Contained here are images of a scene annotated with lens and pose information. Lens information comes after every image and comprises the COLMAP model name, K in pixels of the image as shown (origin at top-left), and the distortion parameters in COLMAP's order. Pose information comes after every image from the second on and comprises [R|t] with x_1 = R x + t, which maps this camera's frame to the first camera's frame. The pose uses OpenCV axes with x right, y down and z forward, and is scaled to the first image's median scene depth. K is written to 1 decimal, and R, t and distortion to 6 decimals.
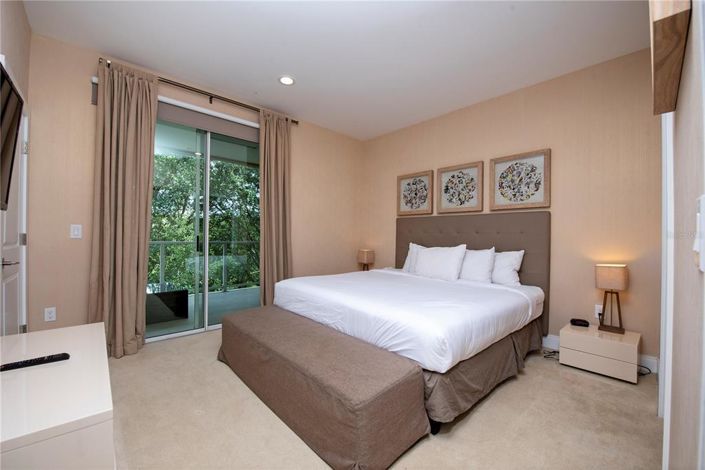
lens RADIAL K [[283.3, 0, 367.8], [0, 283.3, 239.6], [0, 0, 1]] dist [0.004518, -0.000042]
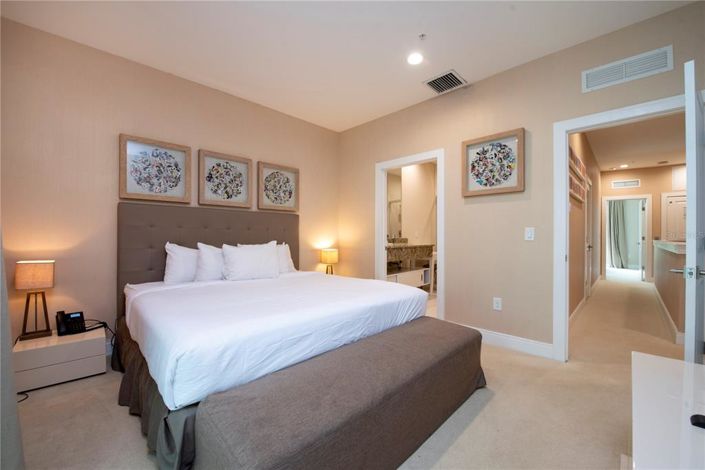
lens RADIAL K [[283.3, 0, 350.7], [0, 283.3, 235.7], [0, 0, 1]] dist [0.004518, -0.000042]
pose [[-0.023861, -0.017383, 0.999564, -0.615547], [0.007116, 0.999821, 0.017557, -0.016823], [-0.999690, 0.007532, -0.023733, 0.643549]]
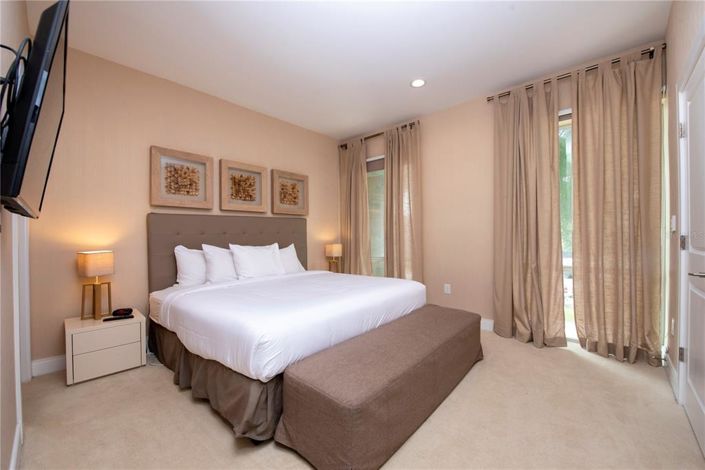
lens RADIAL K [[283.3, 0, 350.5], [0, 283.3, 235.3], [0, 0, 1]] dist [0.004518, -0.000042]
pose [[-0.090315, -0.009349, 0.995869, -0.719052], [0.016574, 0.999803, 0.010889, -0.020817], [-0.995775, 0.017489, -0.090142, 0.748929]]
